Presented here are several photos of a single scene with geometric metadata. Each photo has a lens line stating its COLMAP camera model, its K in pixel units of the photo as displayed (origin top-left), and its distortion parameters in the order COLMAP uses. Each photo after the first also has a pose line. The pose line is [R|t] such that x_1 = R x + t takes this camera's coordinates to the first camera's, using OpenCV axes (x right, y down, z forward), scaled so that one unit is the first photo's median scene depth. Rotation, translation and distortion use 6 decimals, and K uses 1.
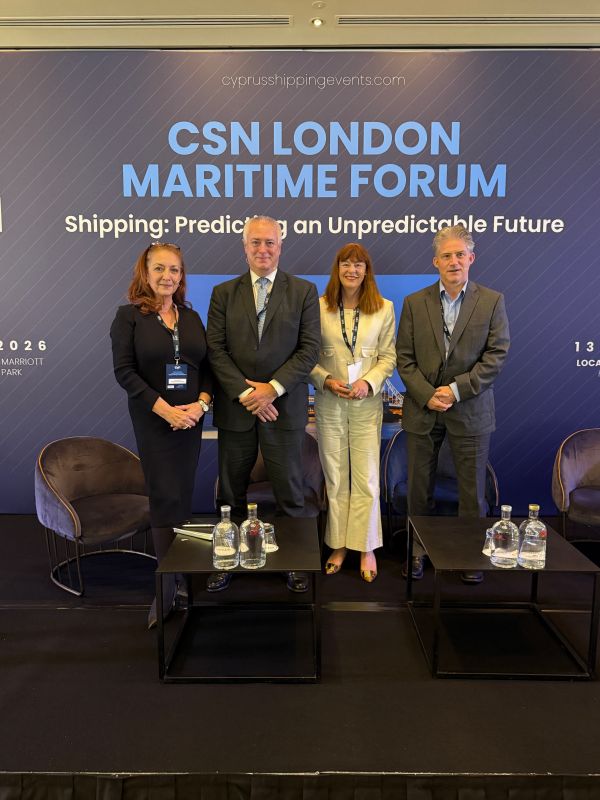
lens RADIAL K [[572.3, 0, 295.2], [0, 572.3, 402.8], [0, 0, 1]] dist [0.070395, -0.090431]
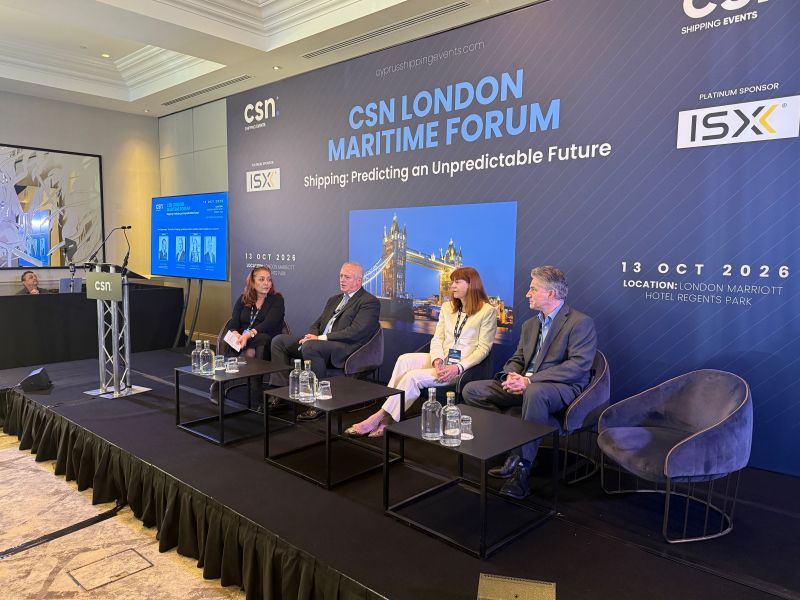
lens RADIAL K [[572.3, 0, 400.5], [0, 572.3, 312.7], [0, 0, 1]] dist [0.070395, -0.090431]
pose [[0.748694, 0.078893, -0.658204, 0.882485], [-0.088748, 0.995884, 0.018418, -0.002065], [0.656948, 0.044625, 0.752614, -0.003929]]
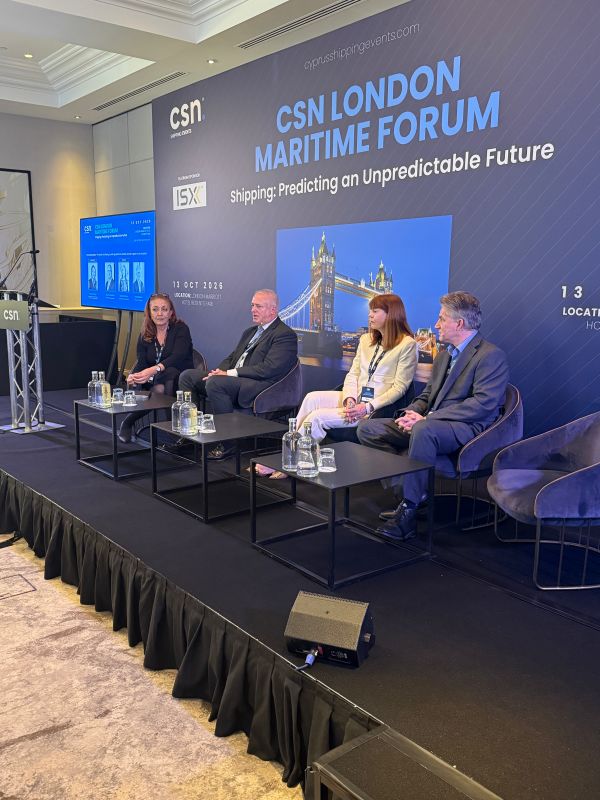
lens RADIAL K [[703.3, 0, 300.0], [0, 703.3, 412.5], [0, 0, 1]] dist [0.087231, -0.151053]
pose [[0.639379, 0.145490, -0.755002, 1.080651], [-0.095121, 0.989359, 0.110097, 0.000605], [0.762986, 0.001423, 0.646414, 0.025561]]
